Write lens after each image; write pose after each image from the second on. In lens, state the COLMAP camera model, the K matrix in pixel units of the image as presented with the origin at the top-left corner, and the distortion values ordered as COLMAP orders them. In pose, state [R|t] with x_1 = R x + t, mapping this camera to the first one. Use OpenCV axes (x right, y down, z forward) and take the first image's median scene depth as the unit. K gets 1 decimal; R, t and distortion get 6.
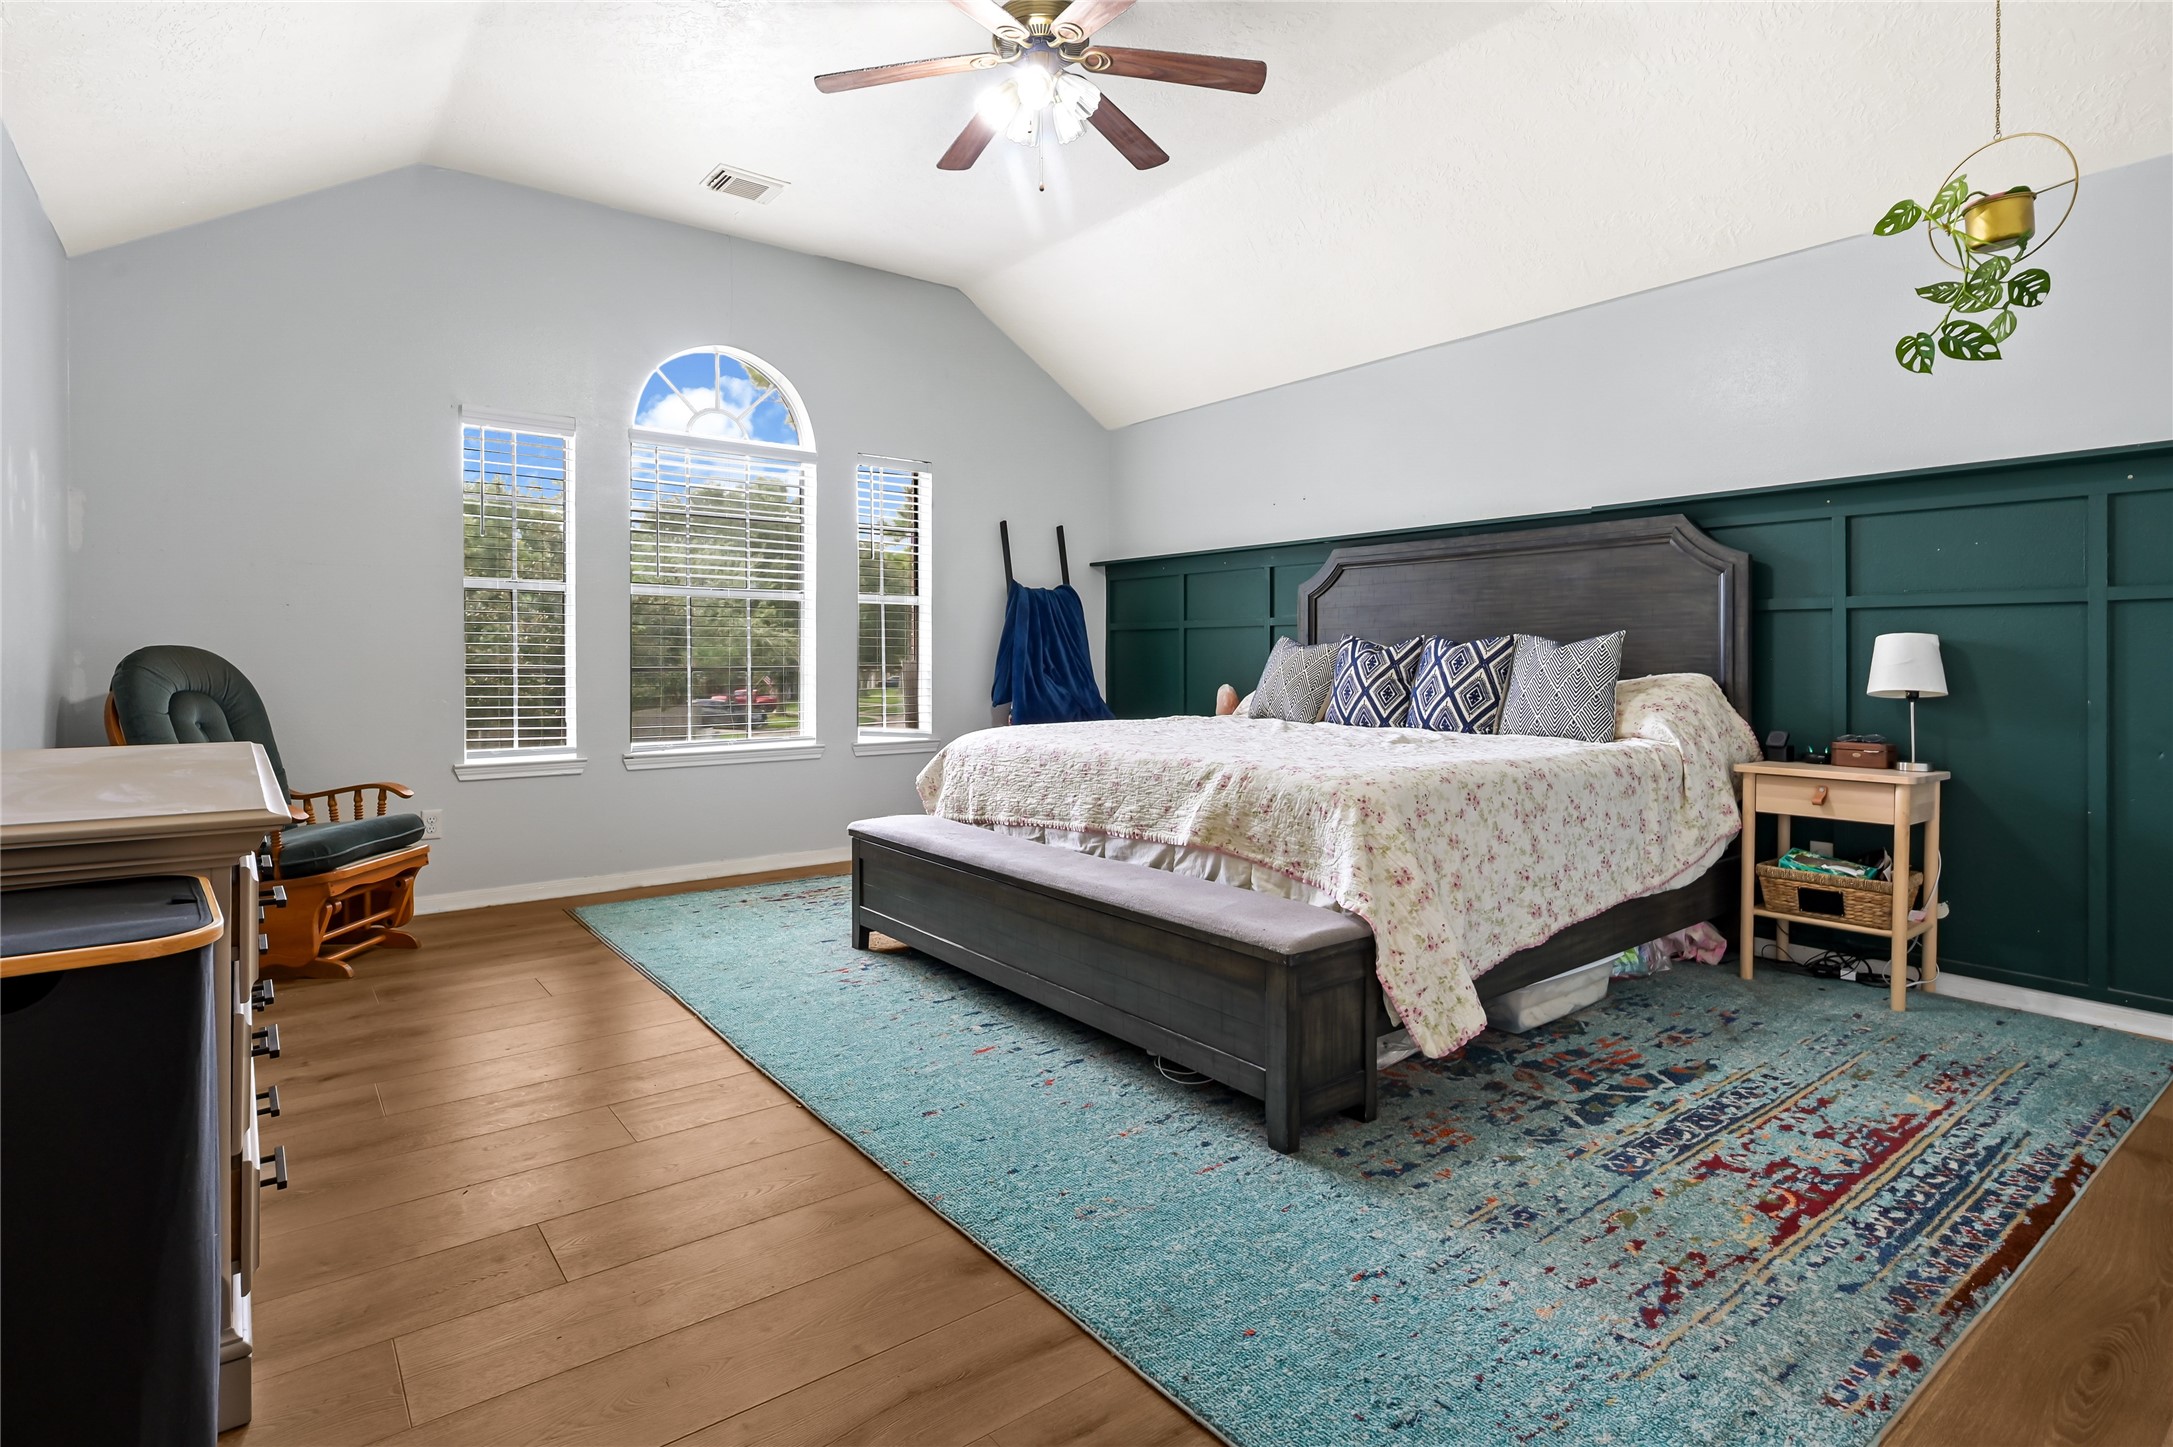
lens RADIAL K [[1071.5, 0, 1094.0], [0, 1071.5, 694.1], [0, 0, 1]] dist [-0.000808, -0.000228]
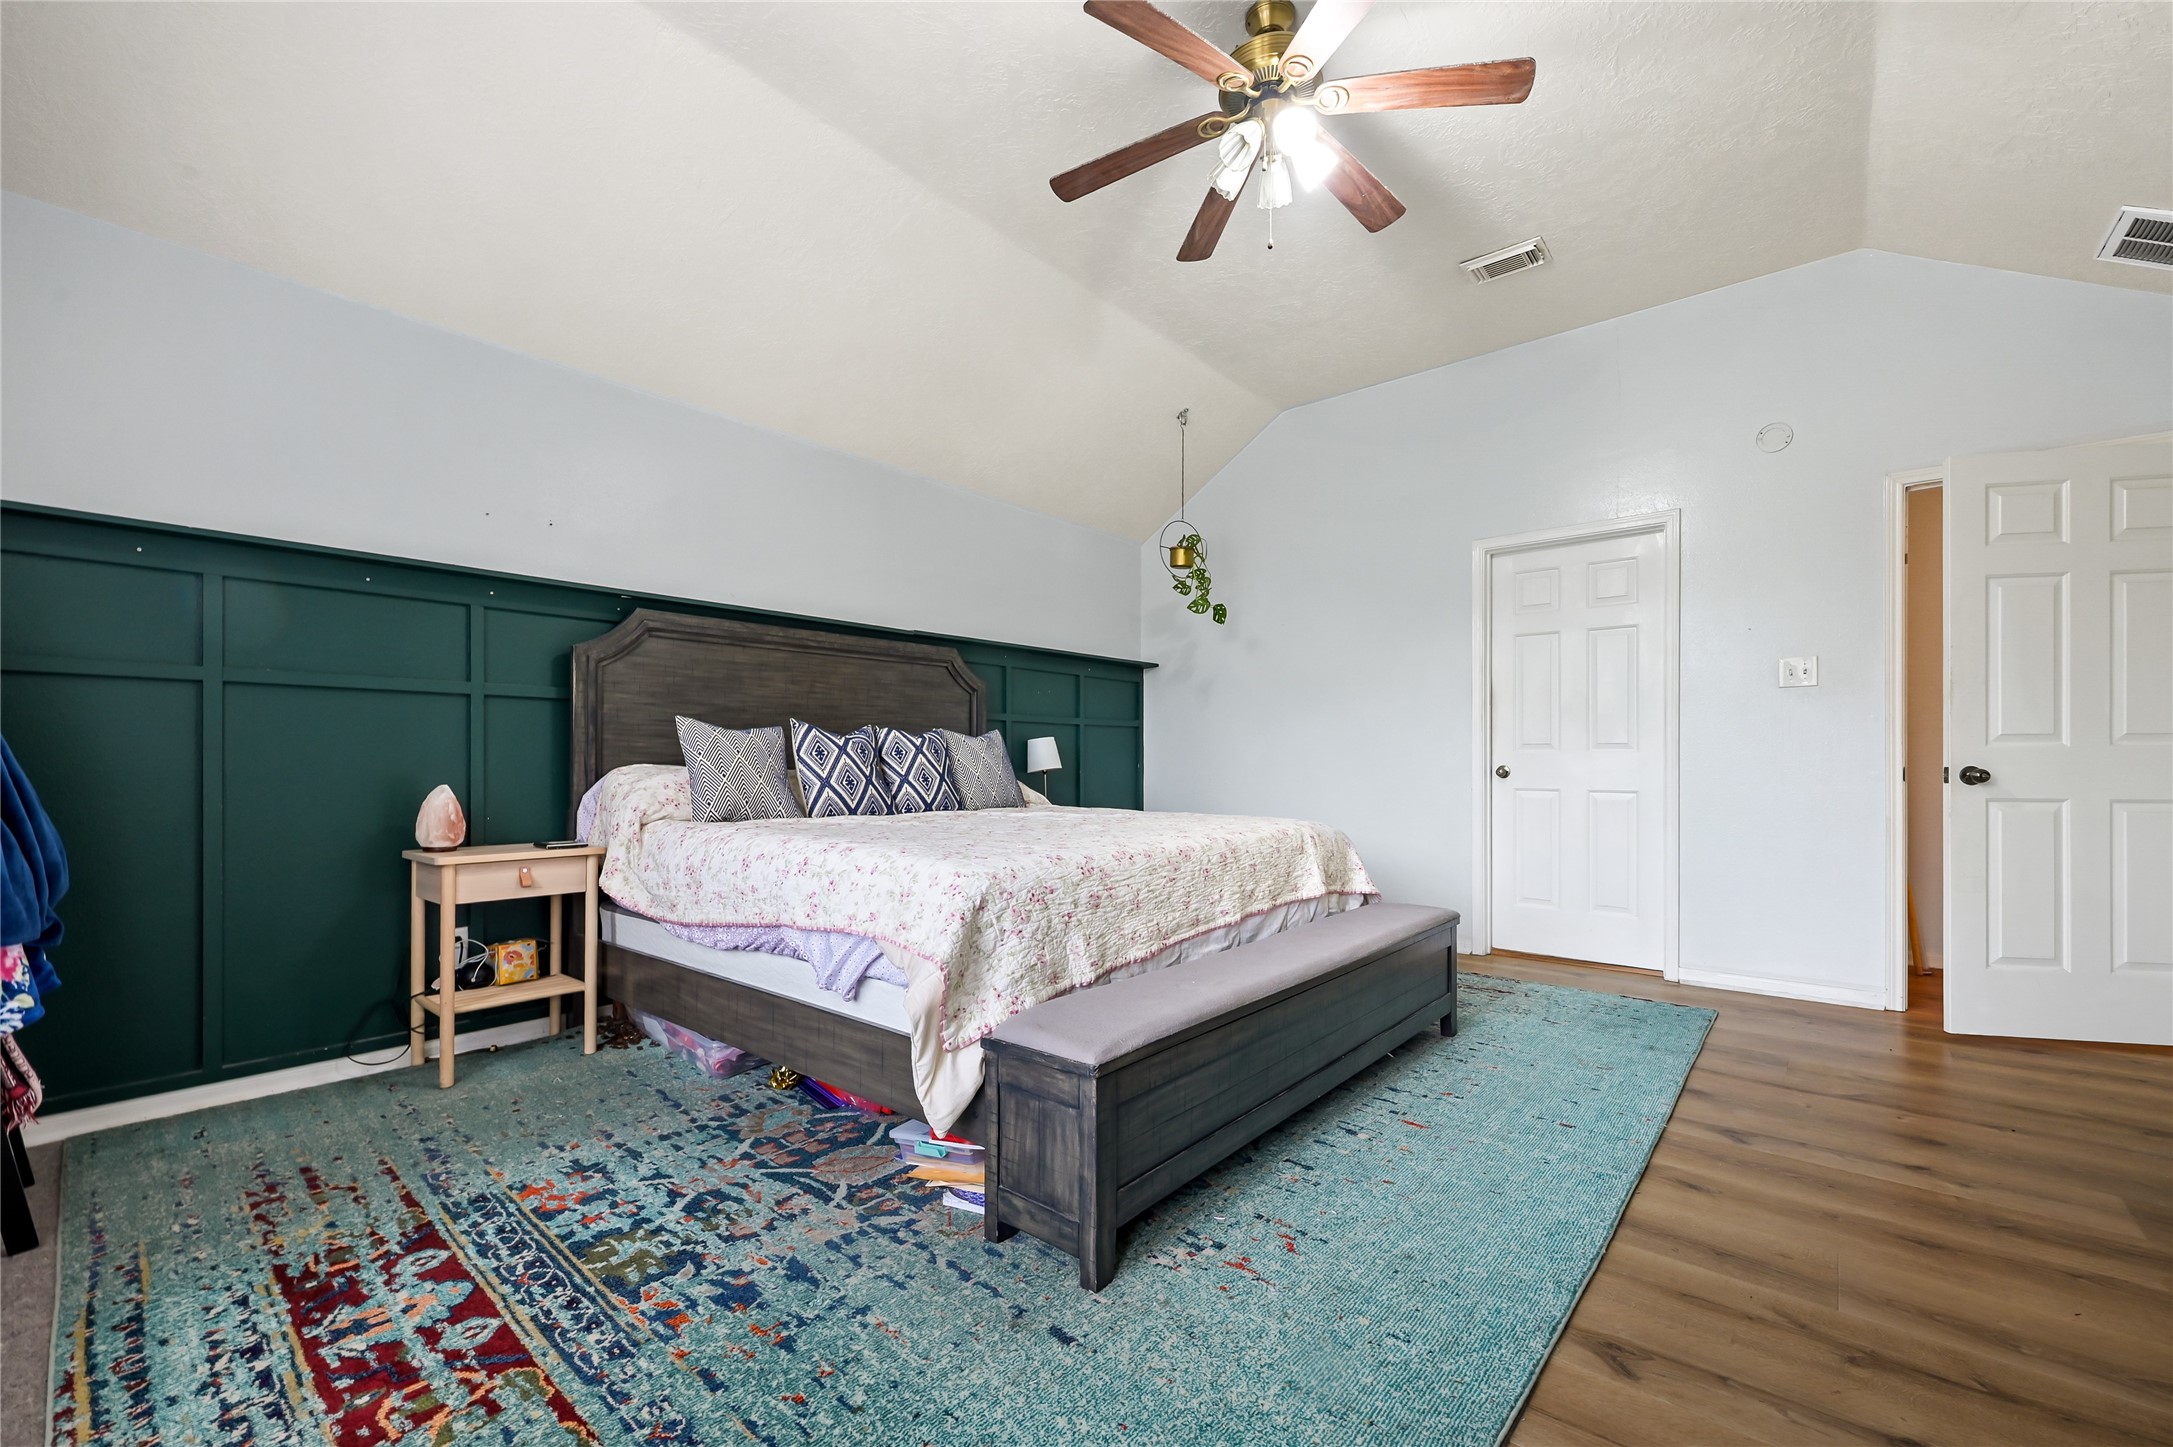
lens RADIAL K [[863.8, 0, 1082.8], [0, 863.8, 750.9], [0, 0, 1]] dist [-0.001908, -0.000089]
pose [[-0.191583, 0.006665, 0.981454, -0.594038], [0.025561, 0.999672, -0.001799, -0.023790], [-0.981143, 0.024742, -0.191691, 1.012512]]
